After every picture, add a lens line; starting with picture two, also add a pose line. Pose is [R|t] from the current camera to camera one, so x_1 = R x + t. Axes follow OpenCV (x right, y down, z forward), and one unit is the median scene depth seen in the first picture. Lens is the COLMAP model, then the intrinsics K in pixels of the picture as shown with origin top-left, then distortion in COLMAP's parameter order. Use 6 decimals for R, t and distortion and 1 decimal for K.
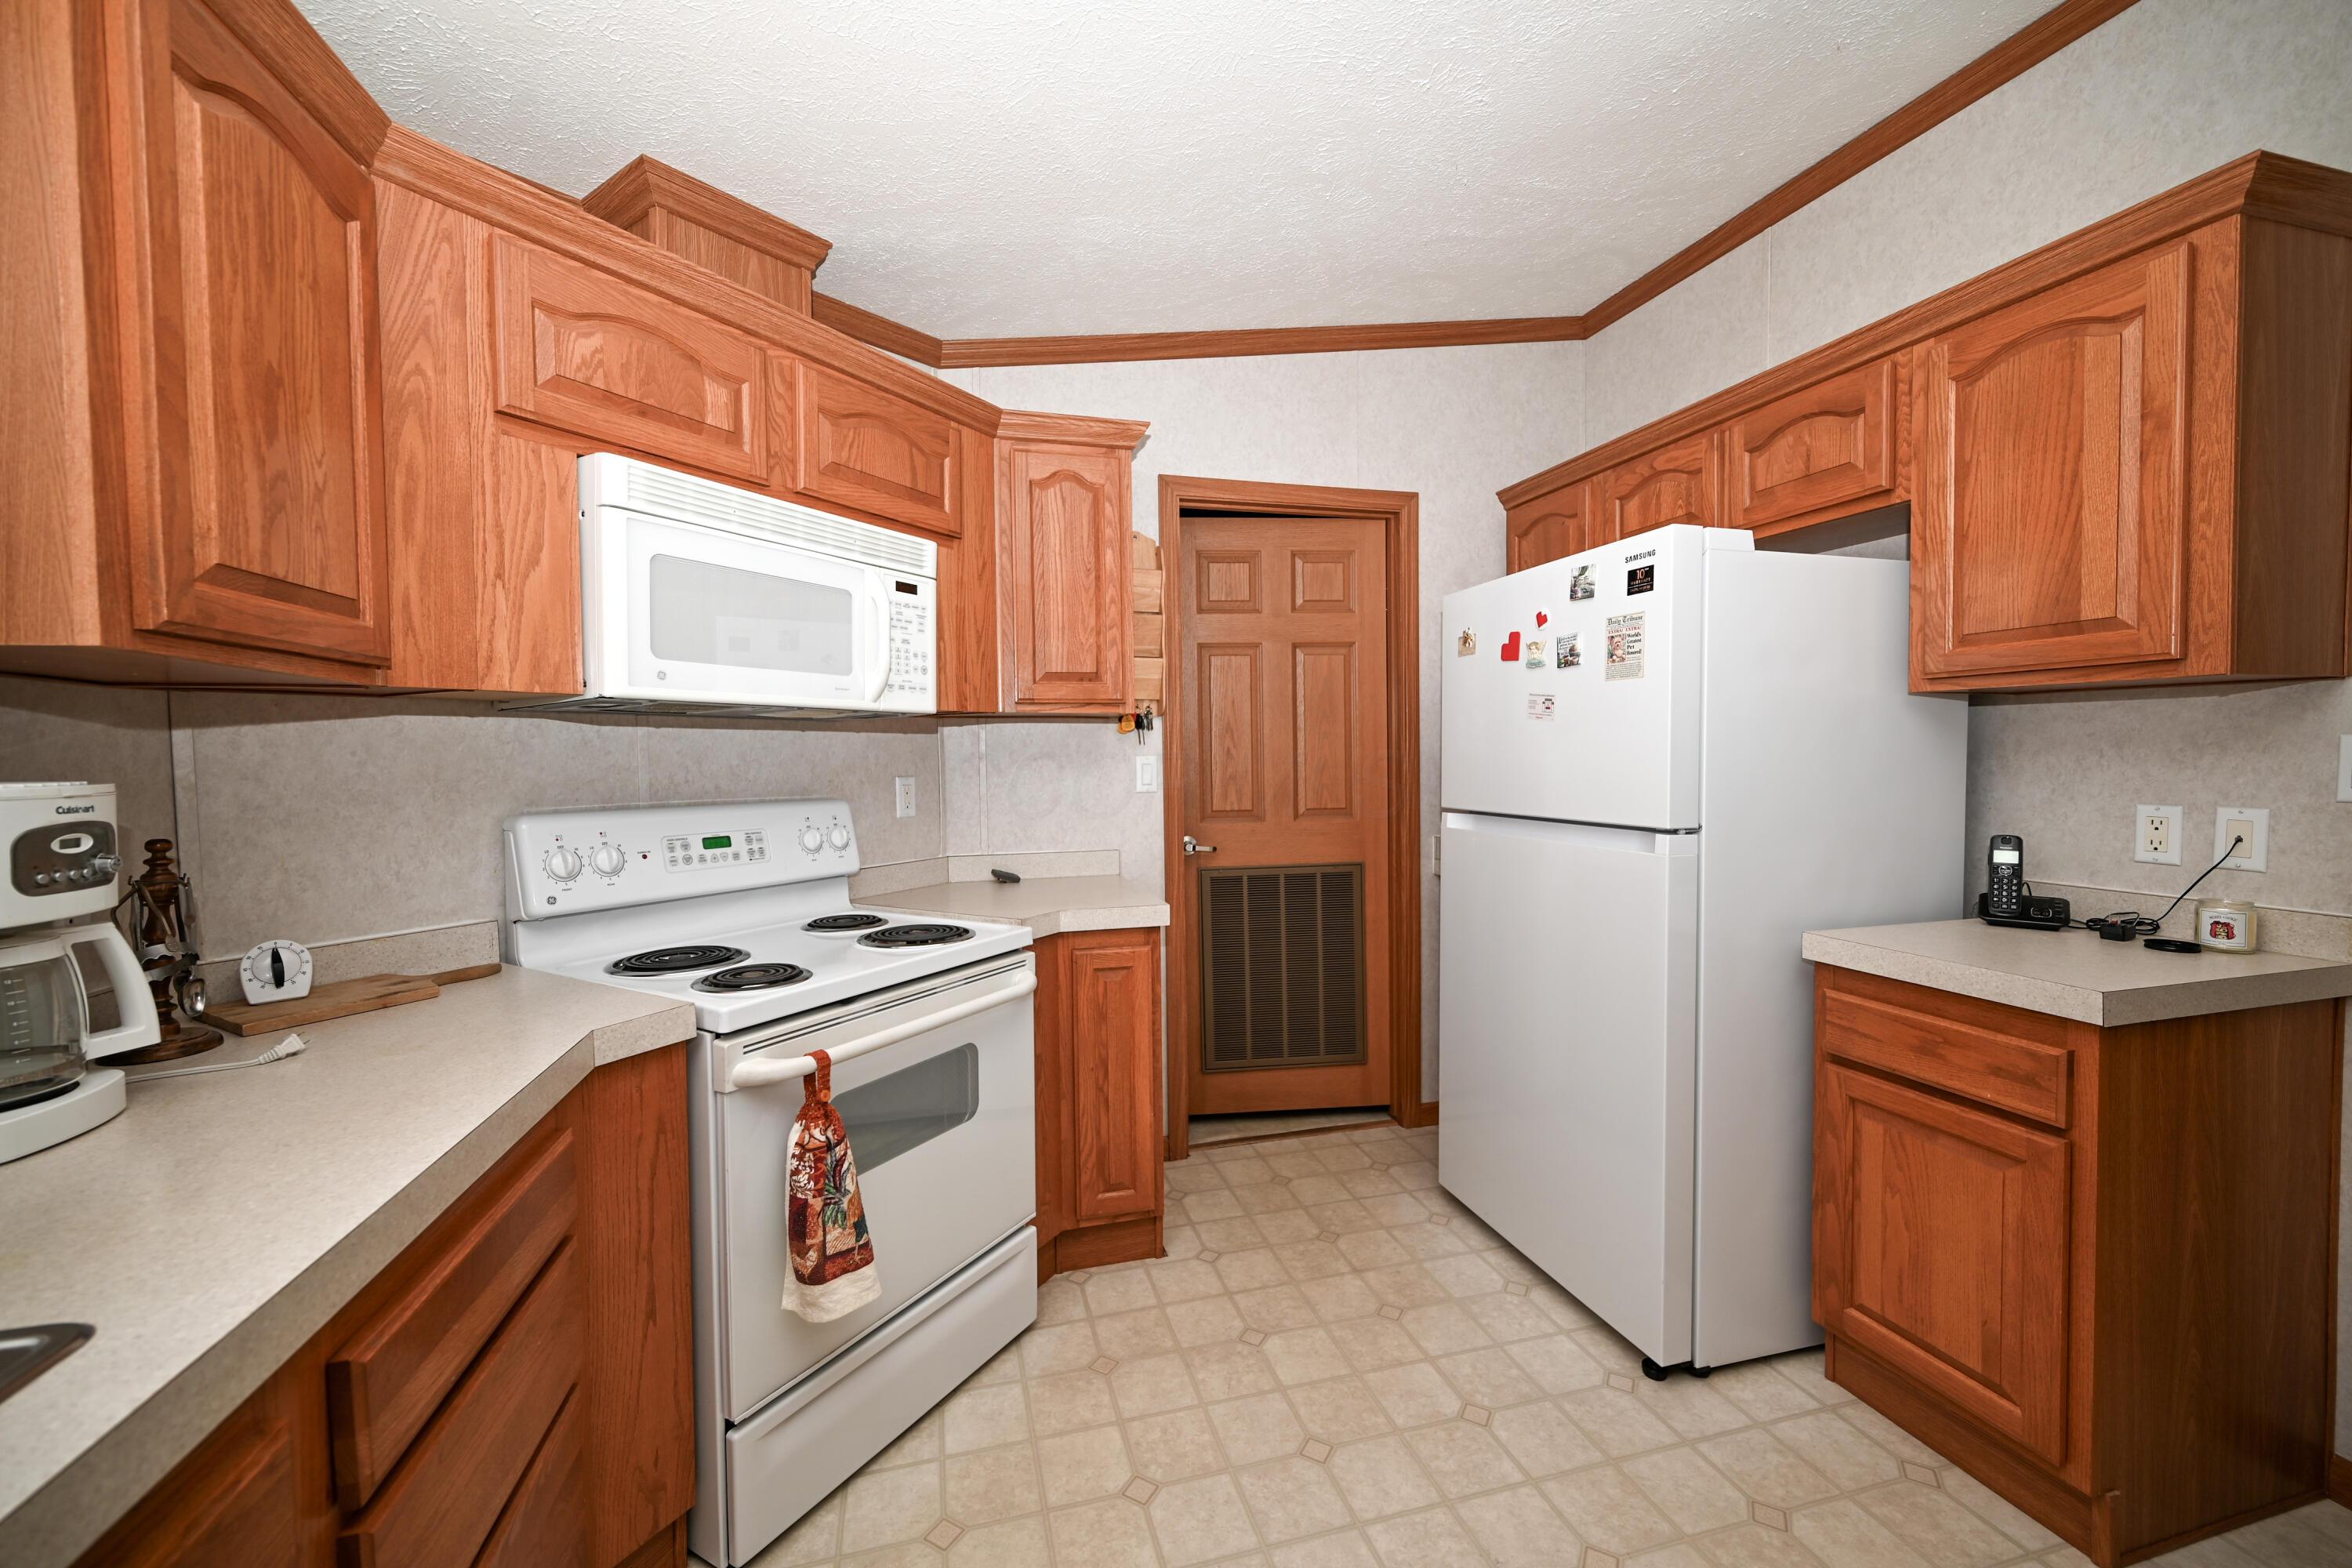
lens RADIAL K [[921.0, 0, 1173.3], [0, 921.0, 783.6], [0, 0, 1]] dist [-0.005441, 0.001226]
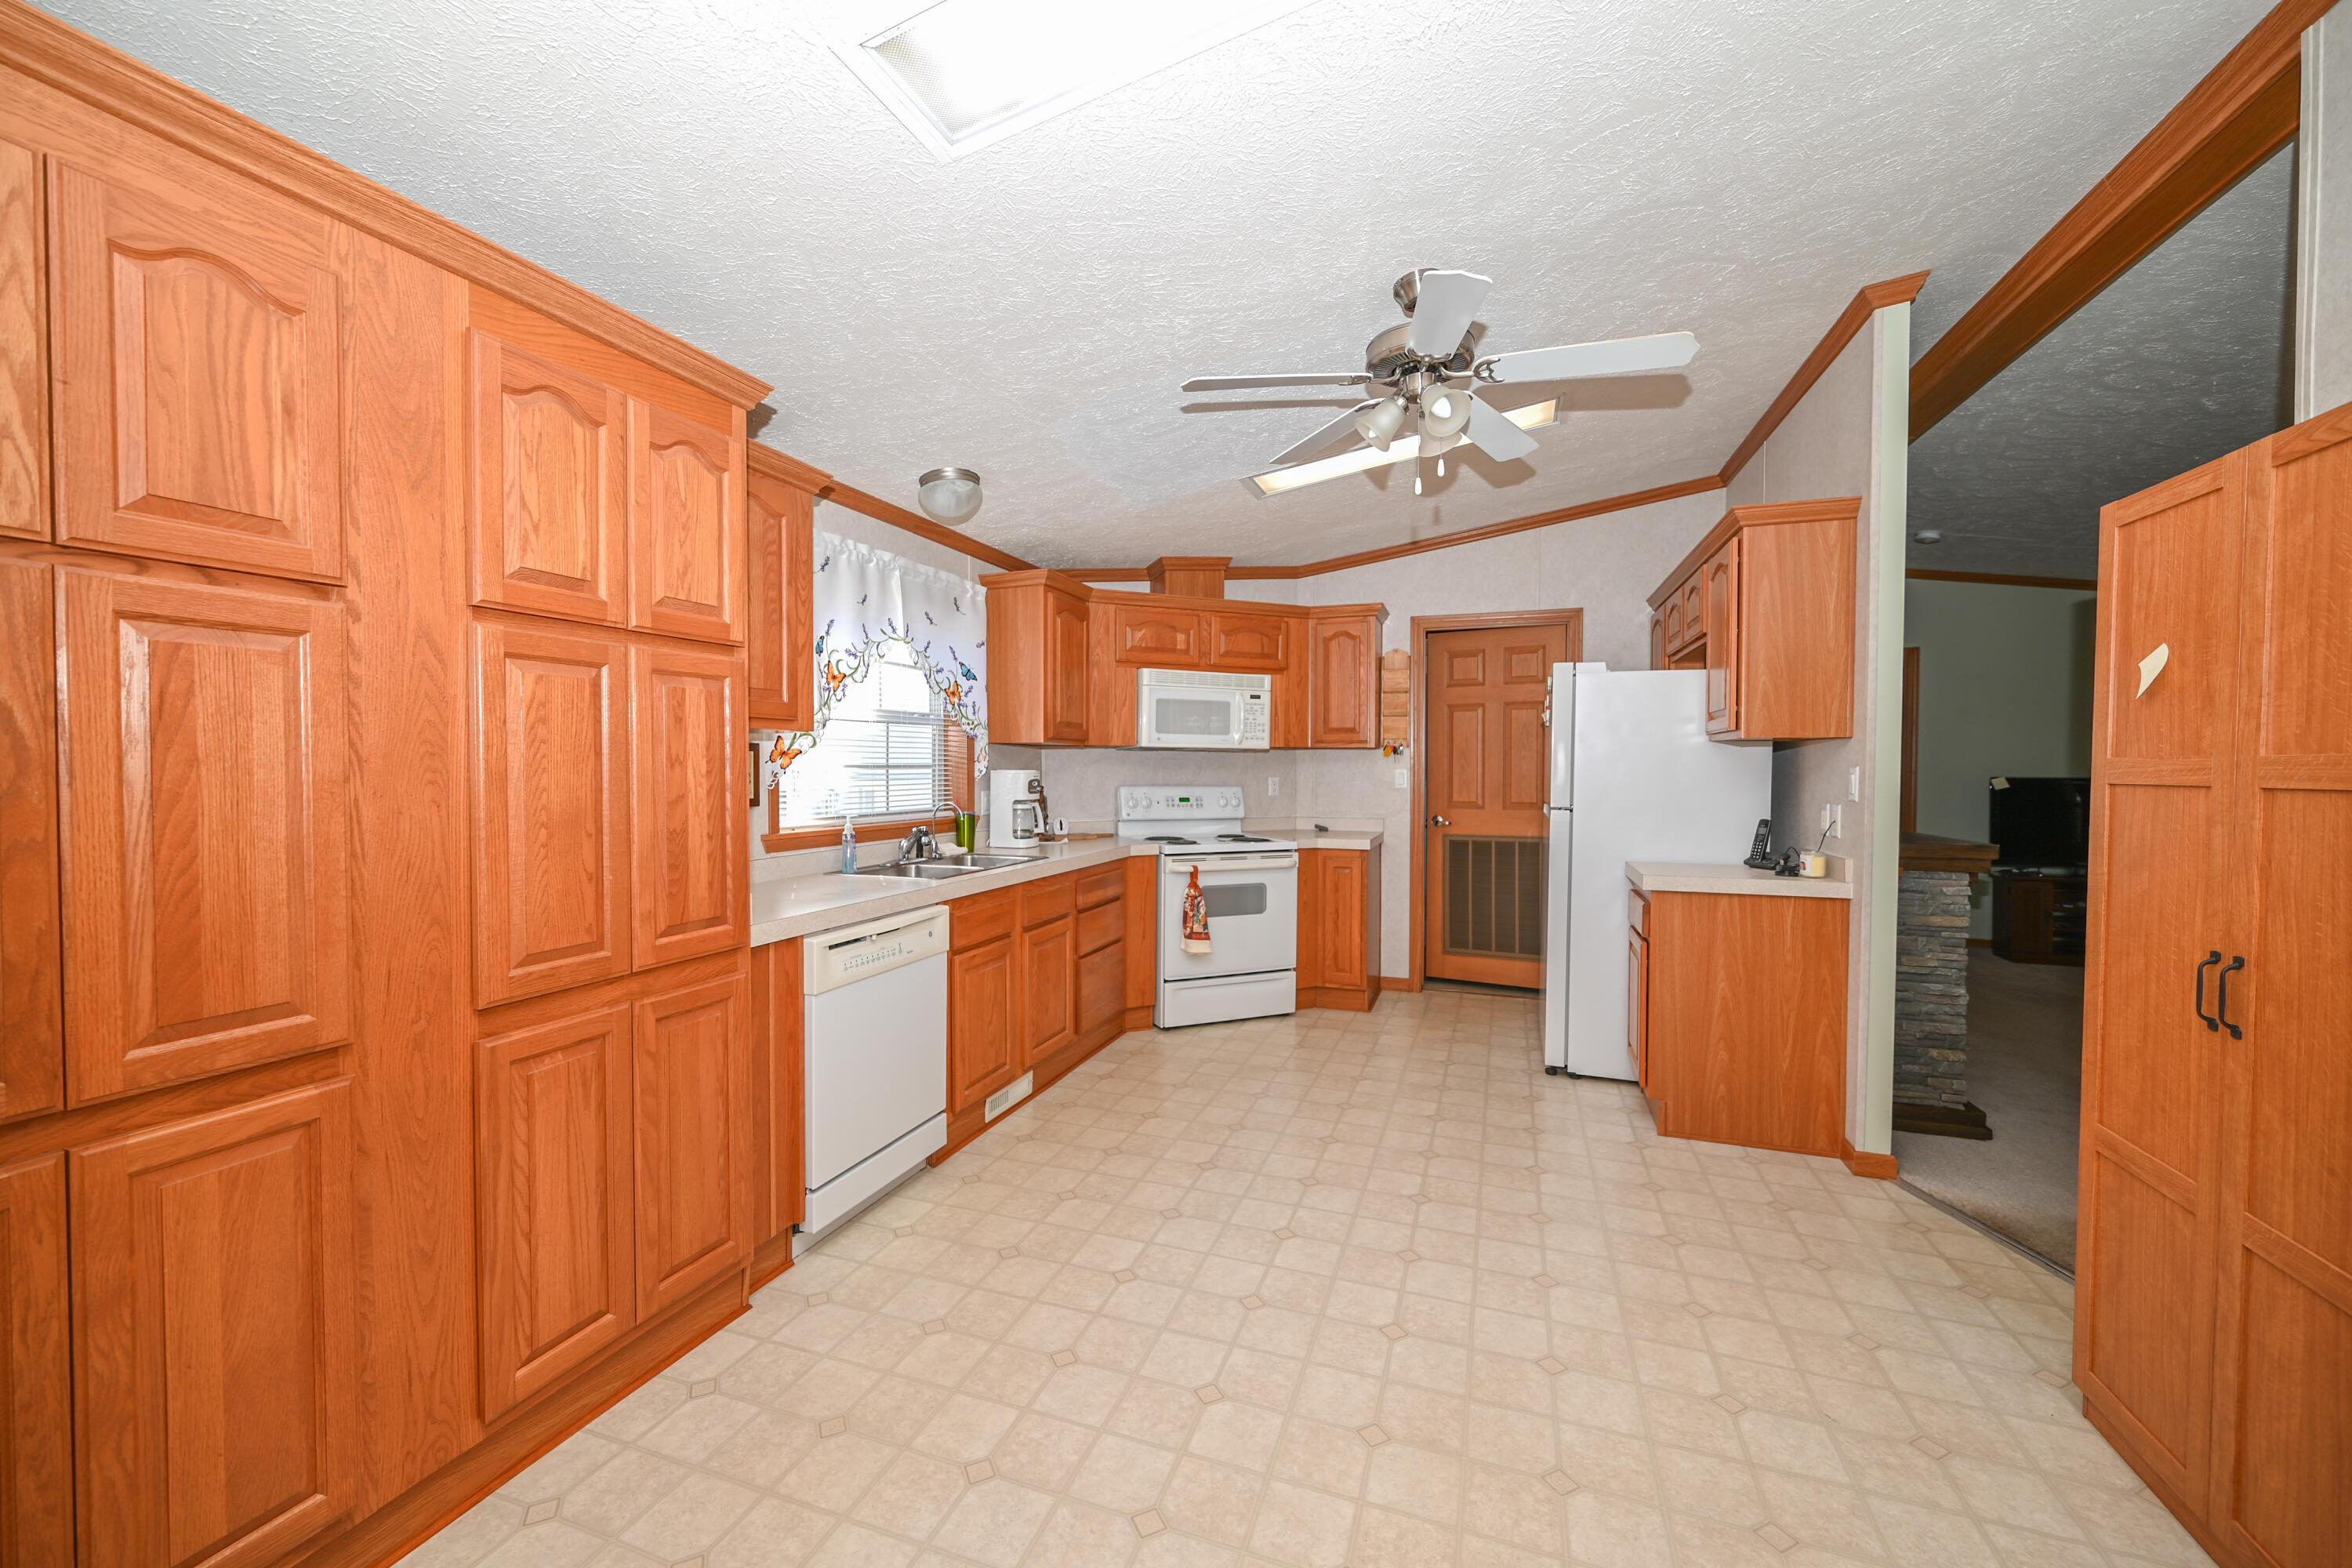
lens RADIAL K [[921.0, 0, 1170.1], [0, 921.0, 786.1], [0, 0, 1]] dist [-0.005441, 0.001226]
pose [[0.818953, 0.026186, -0.573263, 0.992883], [-0.031563, 0.999502, 0.000567, 0.026627], [0.572992, 0.017630, 0.819371, -1.188143]]
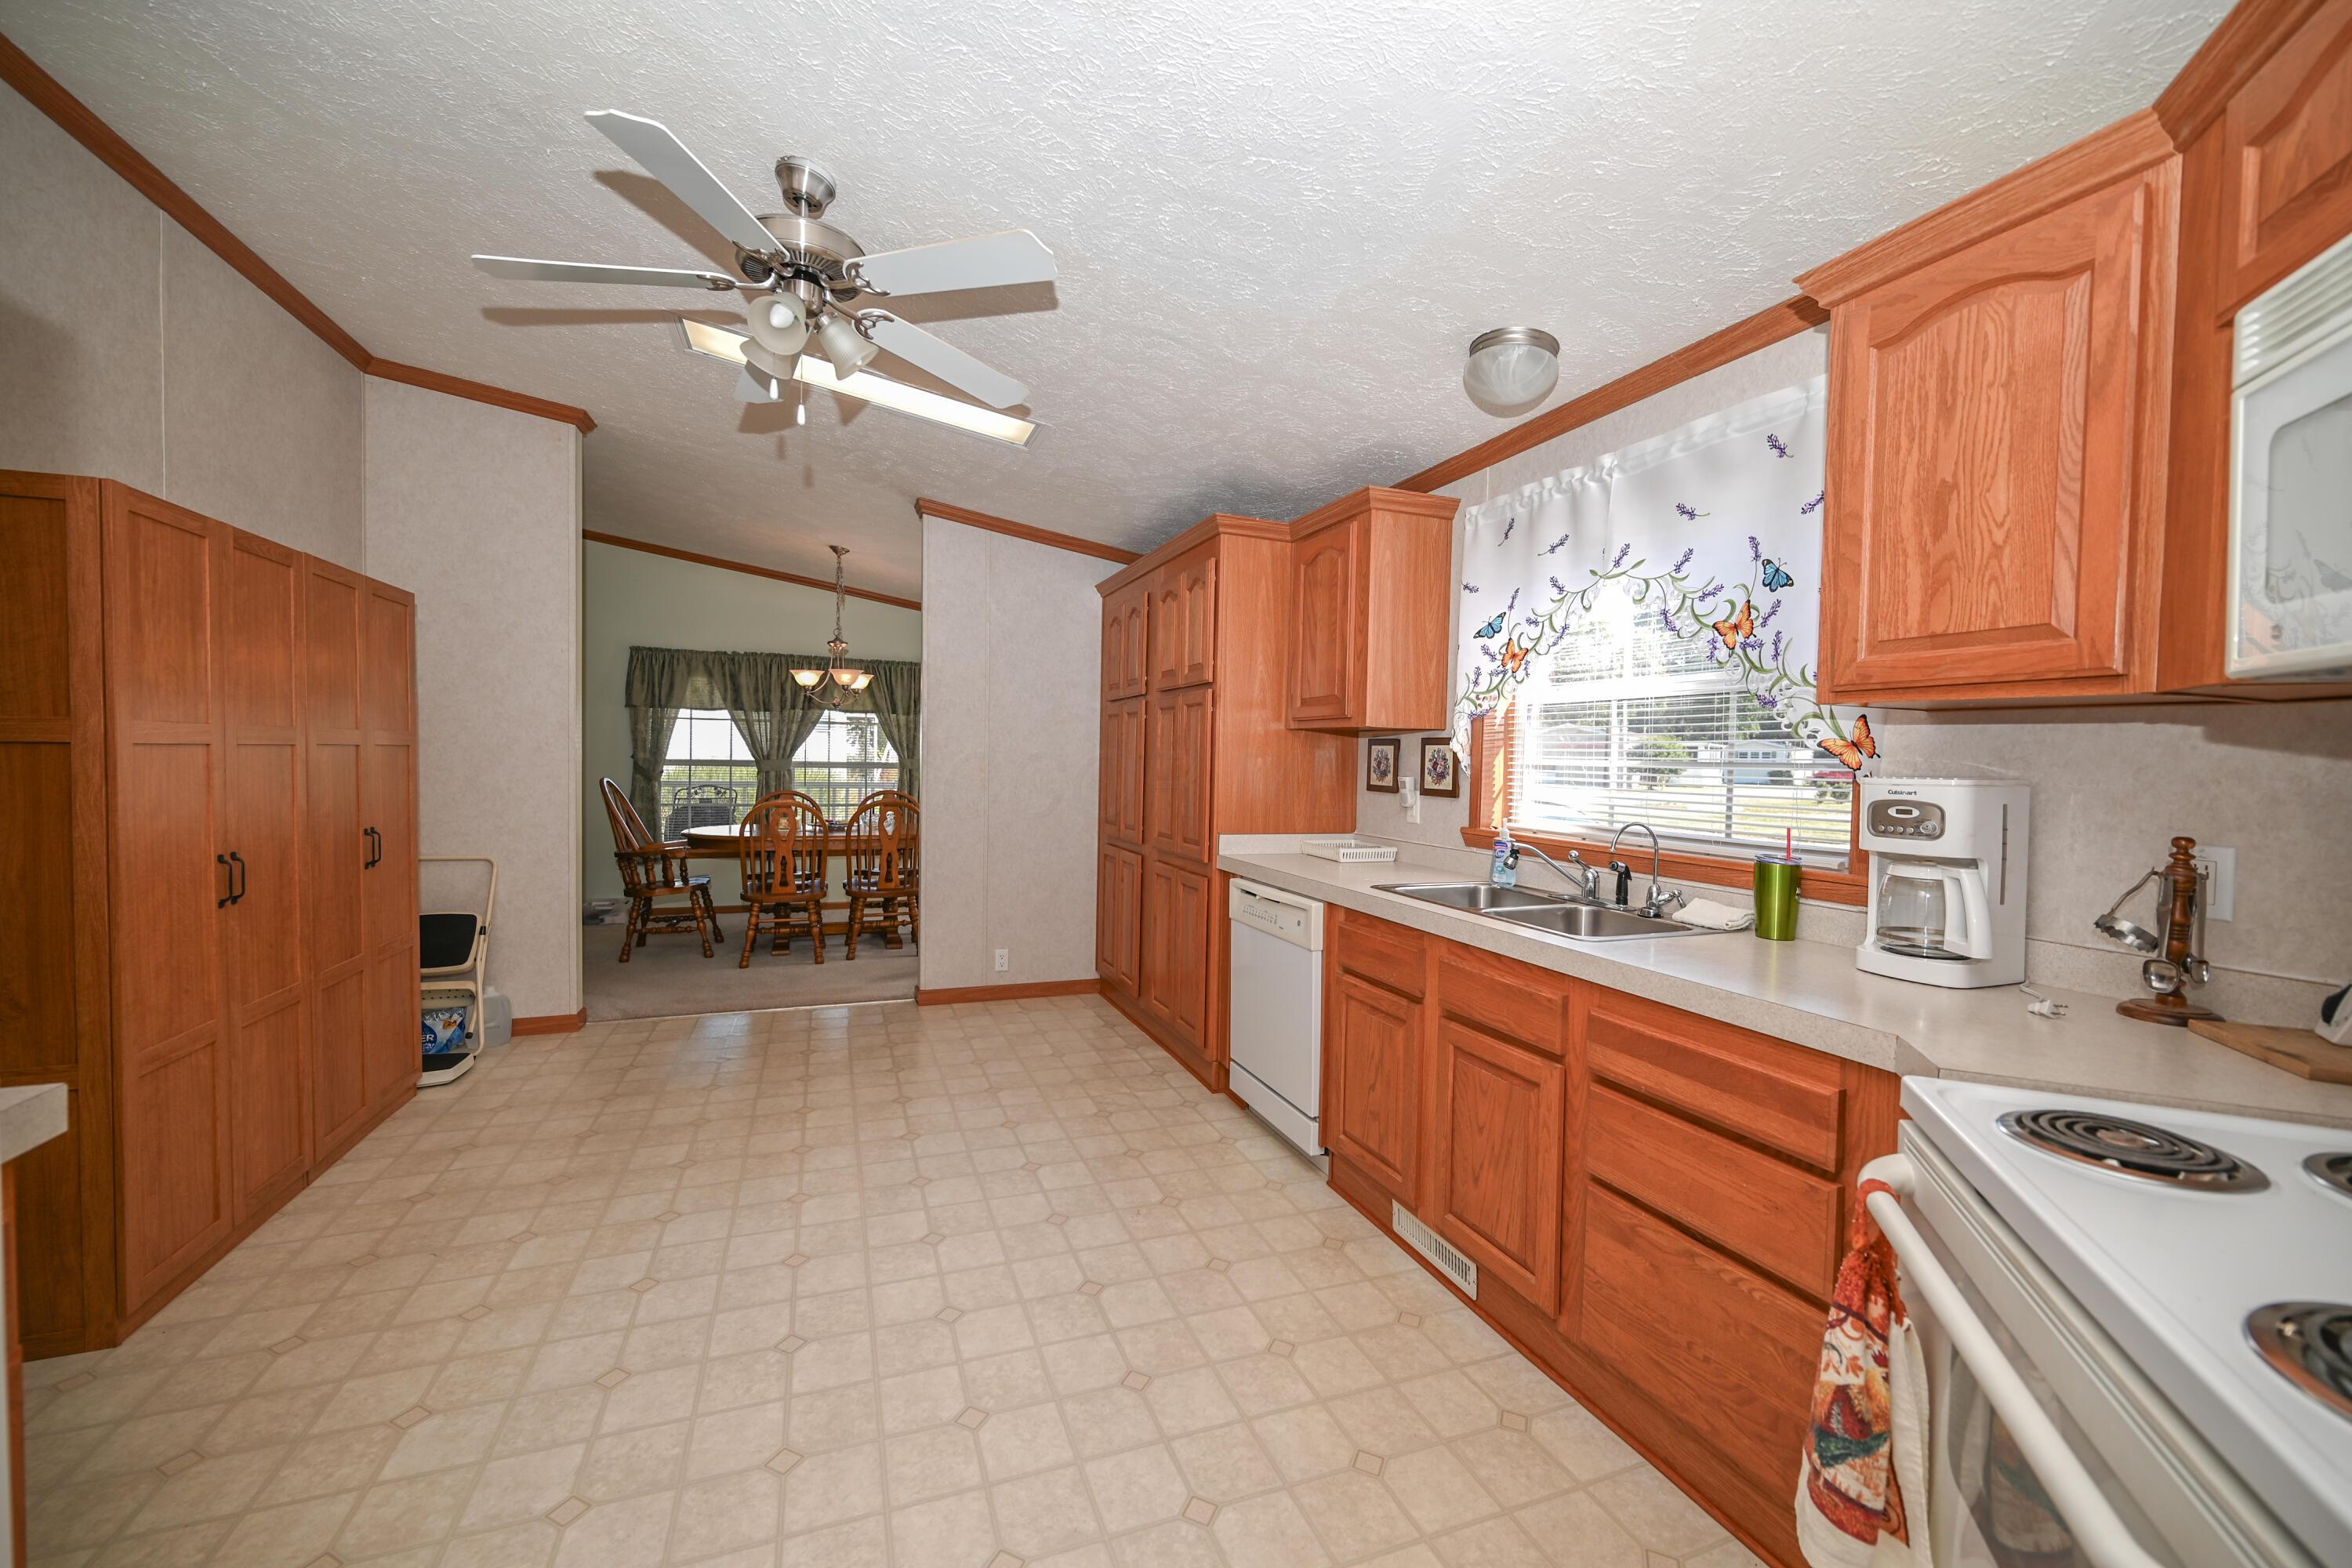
lens RADIAL K [[921.0, 0, 1172.4], [0, 921.0, 789.7], [0, 0, 1]] dist [-0.005441, 0.001226]
pose [[-0.995222, -0.004732, -0.097524, 0.173580], [-0.011769, 0.997357, 0.071702, -0.042051], [0.096927, 0.072507, -0.992647, 1.273485]]
